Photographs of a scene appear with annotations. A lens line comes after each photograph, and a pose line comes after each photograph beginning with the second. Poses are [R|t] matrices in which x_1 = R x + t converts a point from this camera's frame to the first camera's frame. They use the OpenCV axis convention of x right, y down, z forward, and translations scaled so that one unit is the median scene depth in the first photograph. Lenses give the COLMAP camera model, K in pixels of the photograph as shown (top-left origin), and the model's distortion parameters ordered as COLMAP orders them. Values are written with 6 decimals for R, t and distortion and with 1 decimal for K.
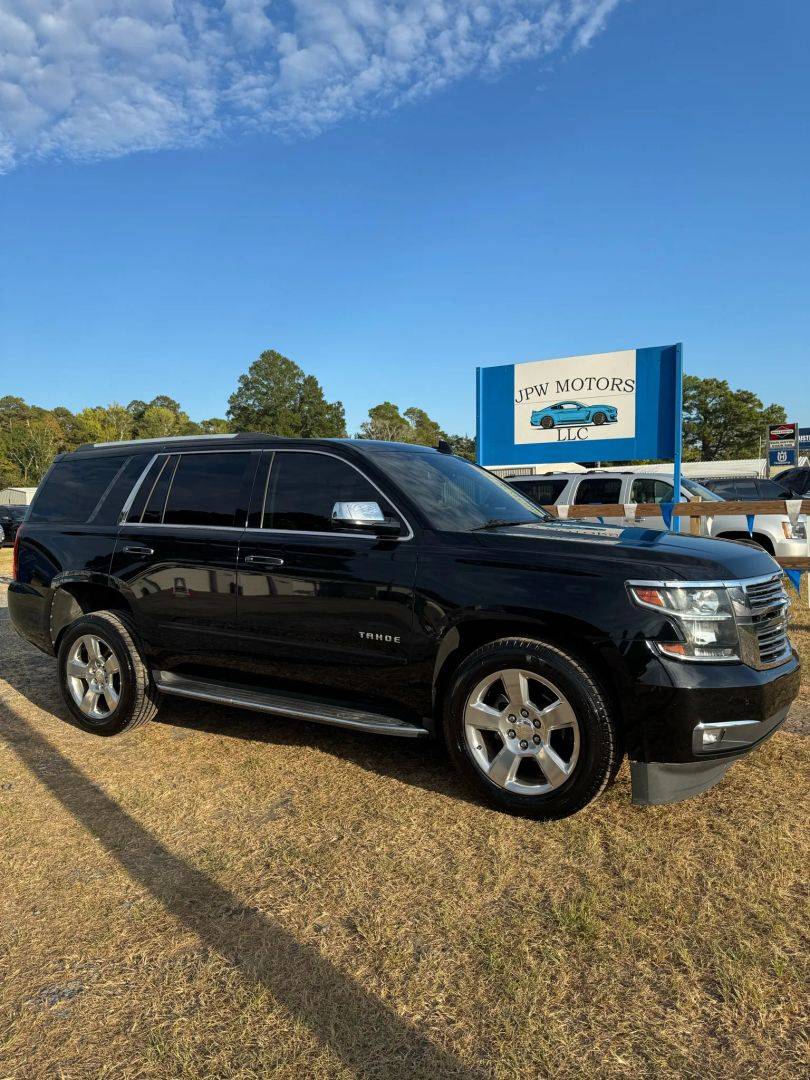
lens RADIAL K [[754.4, 0, 405.0], [0, 754.4, 540.0], [0, 0, 1]] dist [0.153100, -0.312857]
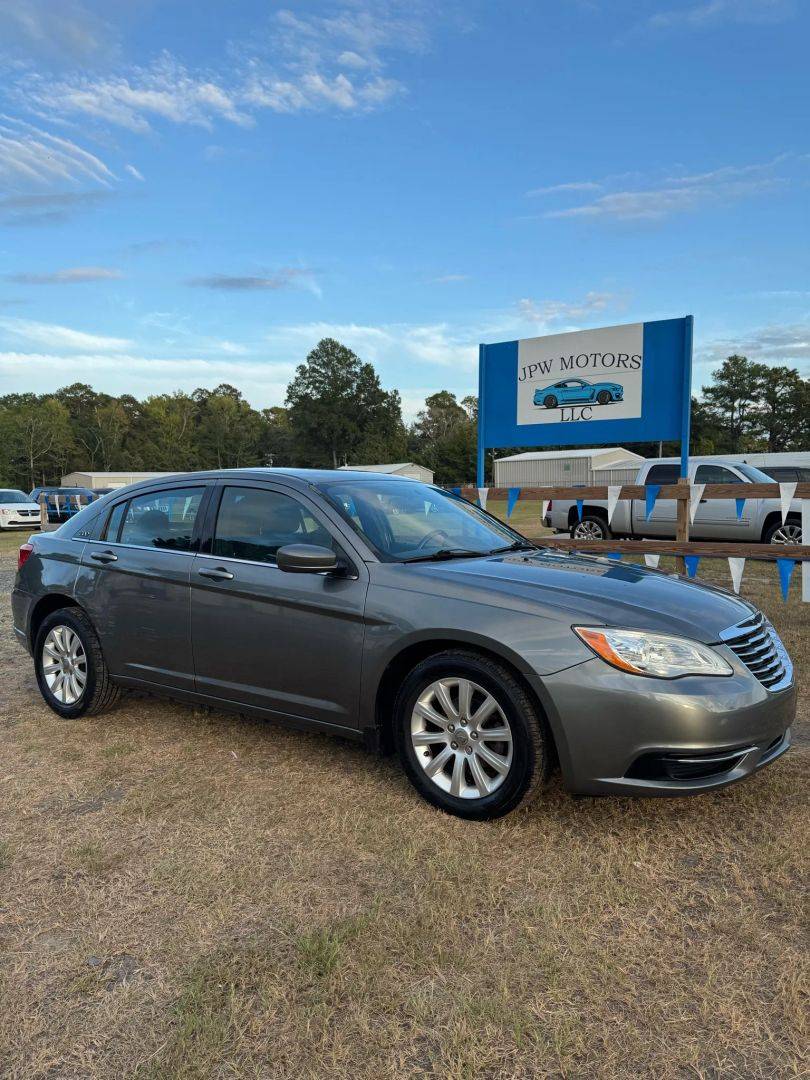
lens RADIAL K [[752.8, 0, 405.0], [0, 752.8, 540.0], [0, 0, 1]] dist [0.131238, -0.216650]
pose [[0.996803, 0.019123, -0.077580, 0.078483], [-0.018040, 0.999730, 0.014648, 0.006982], [0.077839, -0.013202, 0.996878, 0.037550]]
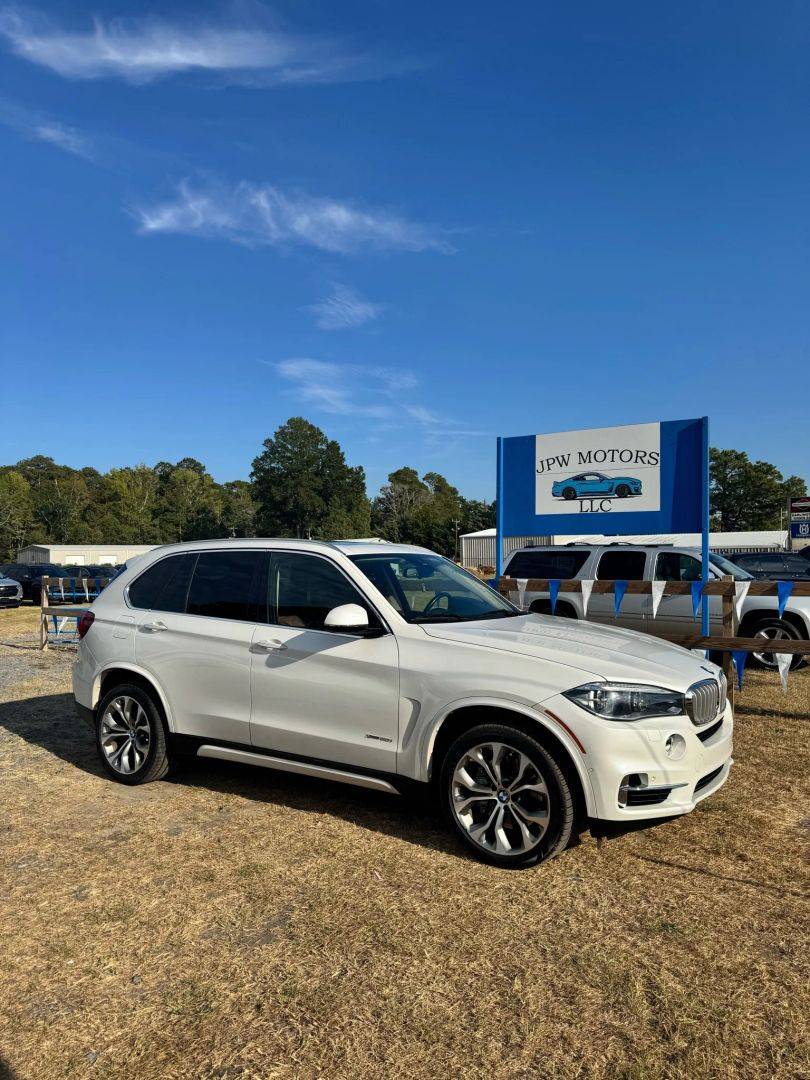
lens RADIAL K [[750.2, 0, 402.0], [0, 750.2, 540.4], [0, 0, 1]] dist [0.140697, -0.212822]
pose [[0.999427, 0.019759, -0.027488, -0.000894], [-0.021958, 0.996378, -0.082151, -0.008583], [0.025765, 0.082708, 0.996241, 0.024492]]
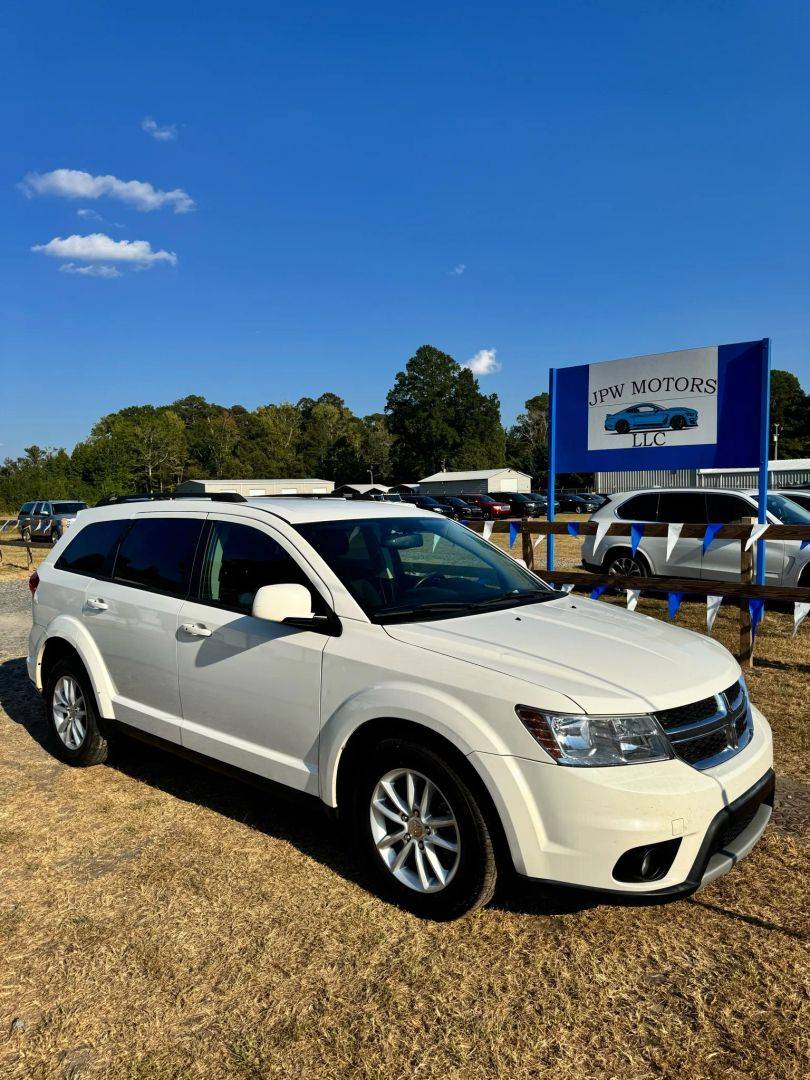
lens RADIAL K [[752.8, 0, 405.0], [0, 752.8, 540.0], [0, 0, 1]] dist [0.131238, -0.216650]
pose [[0.977603, 0.020810, -0.209428, 0.119092], [-0.018446, 0.999742, 0.013237, -0.022803], [0.209650, -0.009078, 0.977734, 0.035059]]
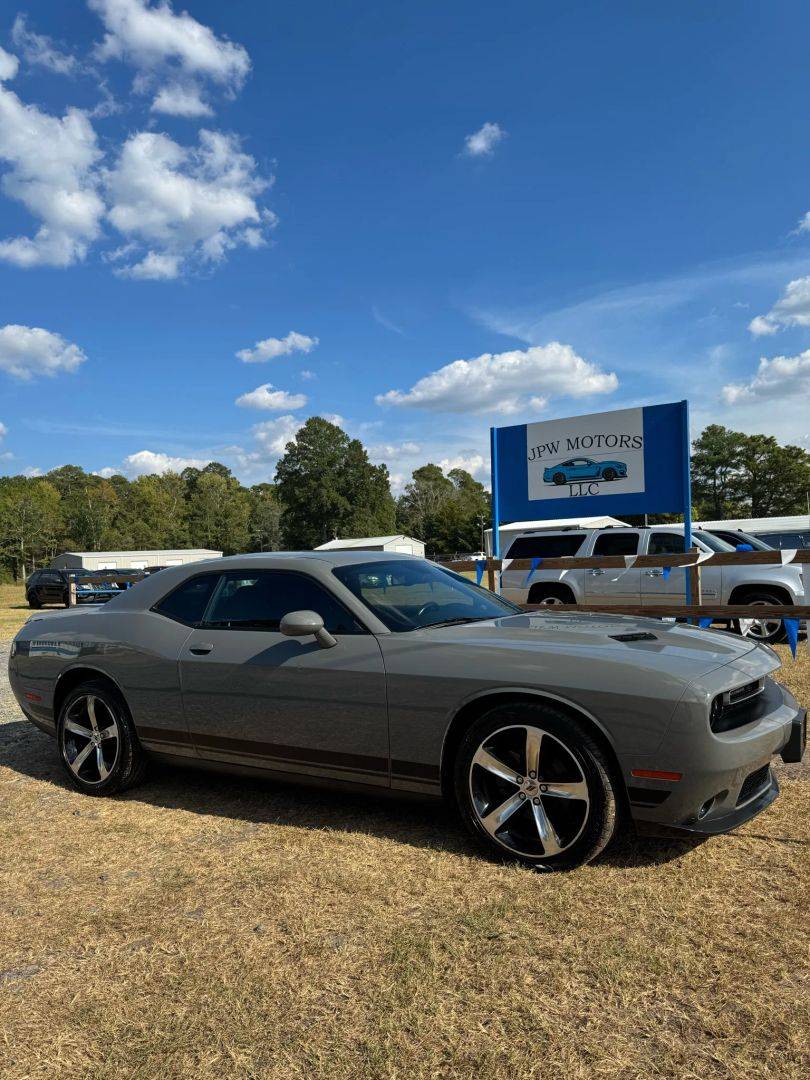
lens RADIAL K [[755.4, 0, 403.0], [0, 755.4, 538.2], [0, 0, 1]] dist [0.164232, -0.347828]
pose [[0.997882, -0.011866, -0.063956, 0.038623], [0.006567, 0.996575, -0.082431, 0.008637], [0.064715, 0.081837, 0.994542, -0.030000]]
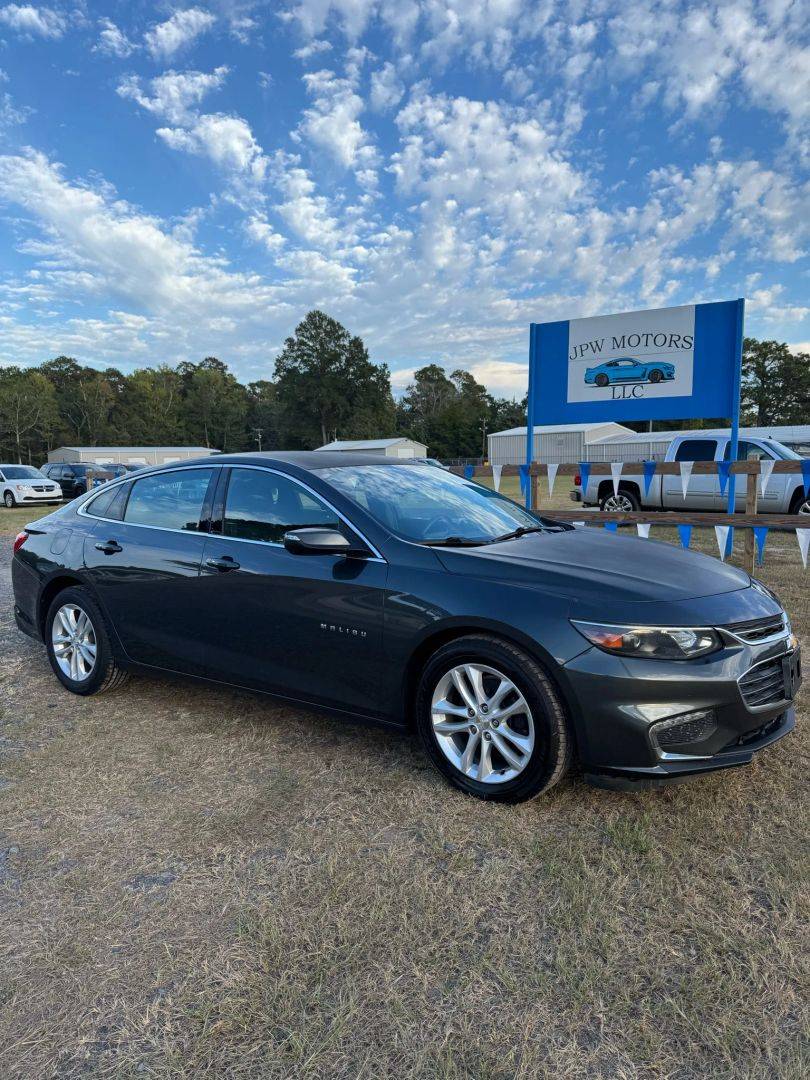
lens RADIAL K [[755.4, 0, 403.0], [0, 755.4, 538.2], [0, 0, 1]] dist [0.164232, -0.347828]
pose [[0.998121, 0.017492, -0.058729, -0.007573], [-0.014875, 0.998889, 0.044707, 0.009145], [0.059446, -0.043749, 0.997272, -0.012803]]
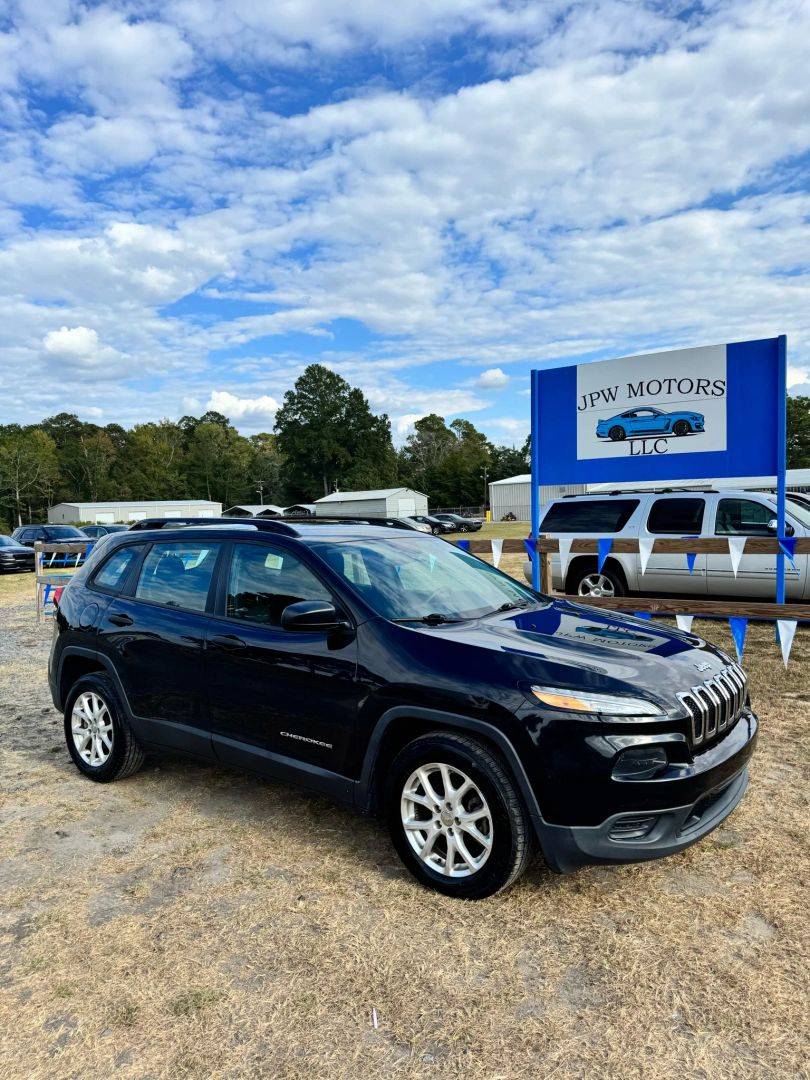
lens RADIAL K [[752.8, 0, 405.0], [0, 752.8, 540.0], [0, 0, 1]] dist [0.131238, -0.216650]
pose [[0.998078, -0.004042, -0.061839, 0.004690], [0.003128, 0.999885, -0.014872, -0.023722], [0.061892, 0.014650, 0.997975, 0.140931]]
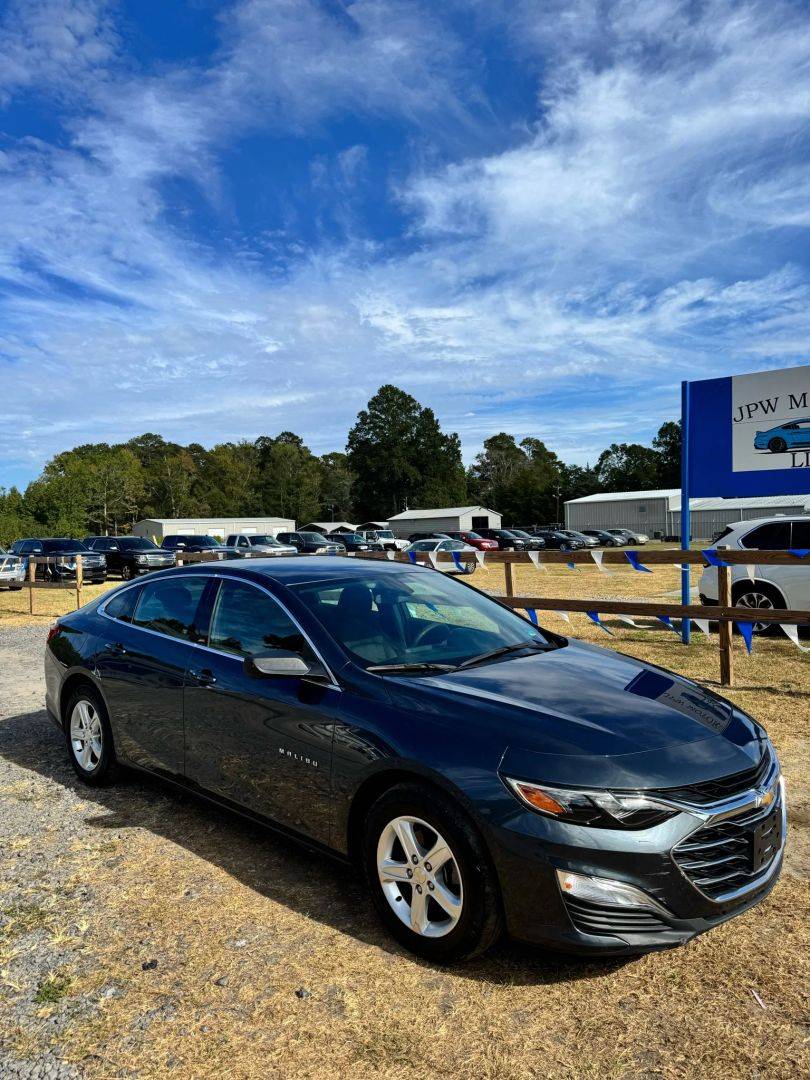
lens RADIAL K [[750.2, 0, 402.0], [0, 750.2, 540.4], [0, 0, 1]] dist [0.140697, -0.212822]
pose [[0.988860, 0.004997, -0.148767, -0.085813], [-0.010901, 0.999184, -0.038899, -0.013967], [0.148451, 0.040087, 0.988107, 0.117206]]
